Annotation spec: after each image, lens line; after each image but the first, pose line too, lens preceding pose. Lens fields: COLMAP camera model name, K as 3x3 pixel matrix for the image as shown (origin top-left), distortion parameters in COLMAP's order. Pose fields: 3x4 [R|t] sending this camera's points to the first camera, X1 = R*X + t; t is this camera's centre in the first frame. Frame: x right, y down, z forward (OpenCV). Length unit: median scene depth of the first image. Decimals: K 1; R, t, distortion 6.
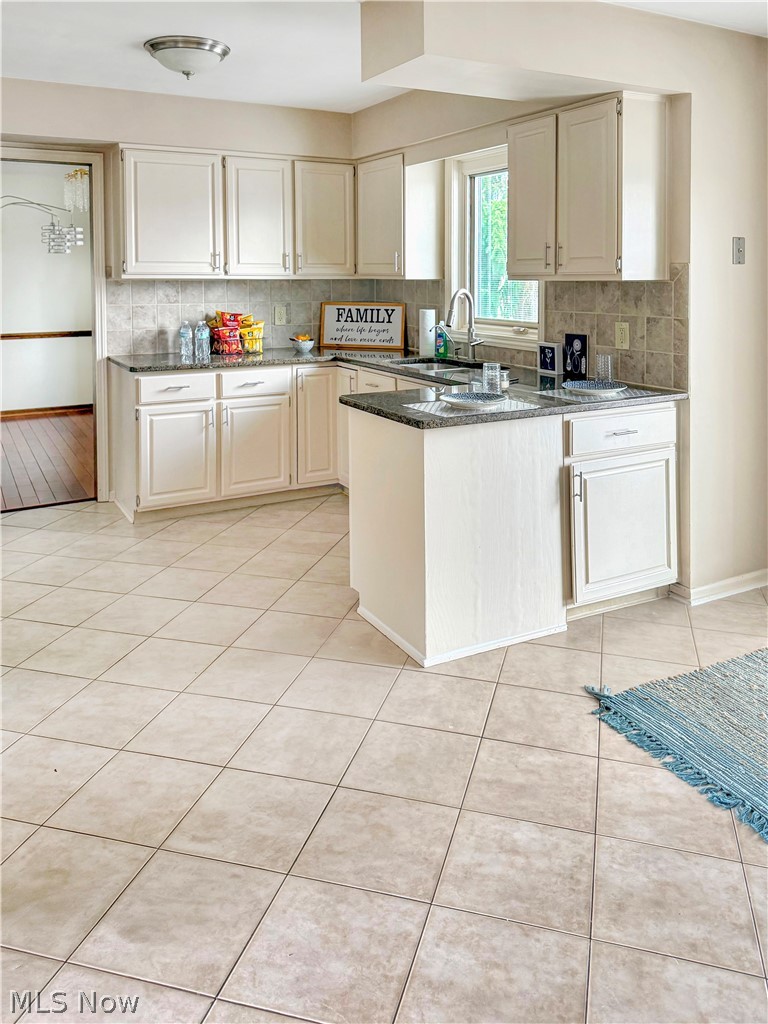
lens RADIAL K [[788.4, 0, 384.0], [0, 788.4, 512.0], [0, 0, 1]] dist [-0.011321, -0.006441]
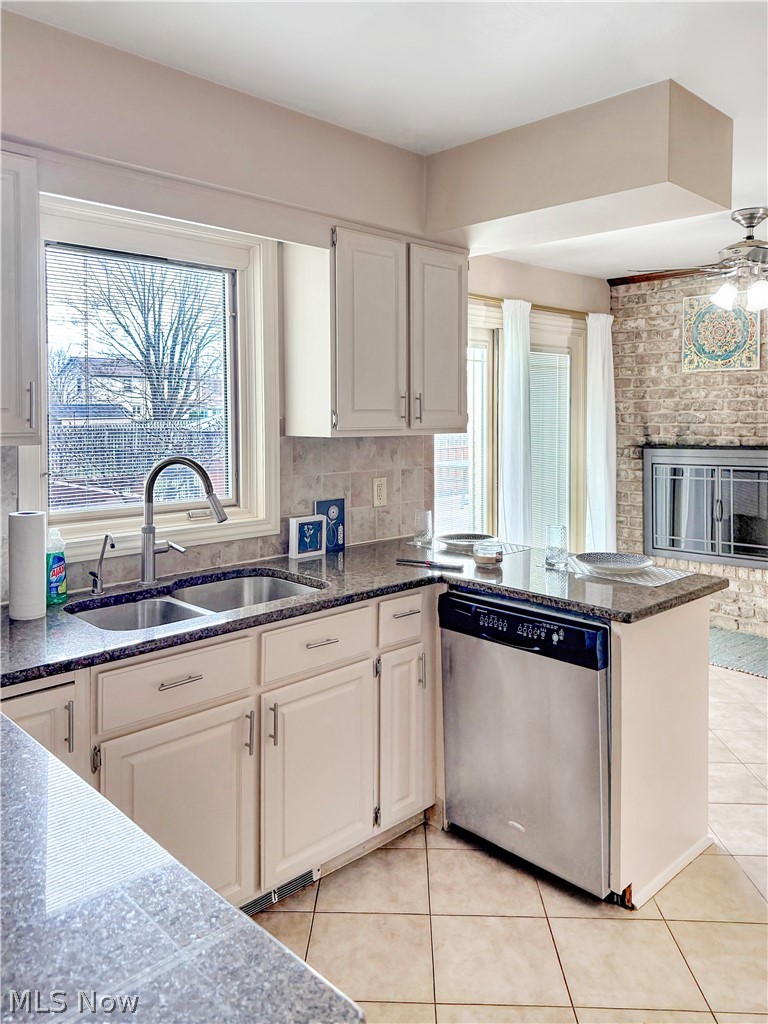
lens RADIAL K [[788.4, 0, 384.0], [0, 788.4, 512.0], [0, 0, 1]] dist [-0.011321, -0.006441]
pose [[-0.257705, -0.114470, 0.959419, -0.600177], [0.281799, 0.940885, 0.187952, -0.382688], [-0.924217, 0.318799, -0.210213, 1.224925]]
